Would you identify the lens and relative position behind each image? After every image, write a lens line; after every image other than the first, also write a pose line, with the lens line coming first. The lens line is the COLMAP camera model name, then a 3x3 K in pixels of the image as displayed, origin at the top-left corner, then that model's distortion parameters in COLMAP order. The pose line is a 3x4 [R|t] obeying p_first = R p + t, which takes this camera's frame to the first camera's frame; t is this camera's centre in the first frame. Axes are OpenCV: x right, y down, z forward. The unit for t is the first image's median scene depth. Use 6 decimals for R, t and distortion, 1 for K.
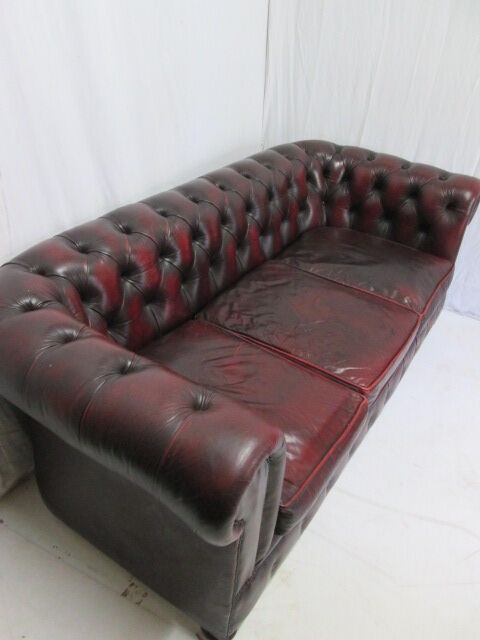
lens RADIAL K [[527.2, 0, 240.0], [0, 527.2, 320.0], [0, 0, 1]] dist [-0.038075, 0.012722]
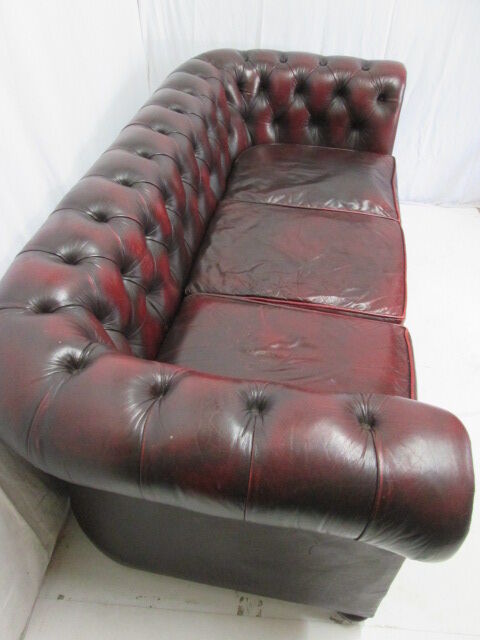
lens RADIAL K [[527.2, 0, 240.0], [0, 527.2, 320.0], [0, 0, 1]] dist [-0.038075, 0.012722]
pose [[0.924429, -0.301076, 0.234059, -0.179757], [0.258060, 0.945761, 0.197333, -0.089604], [-0.280776, -0.122019, 0.951985, 0.122781]]
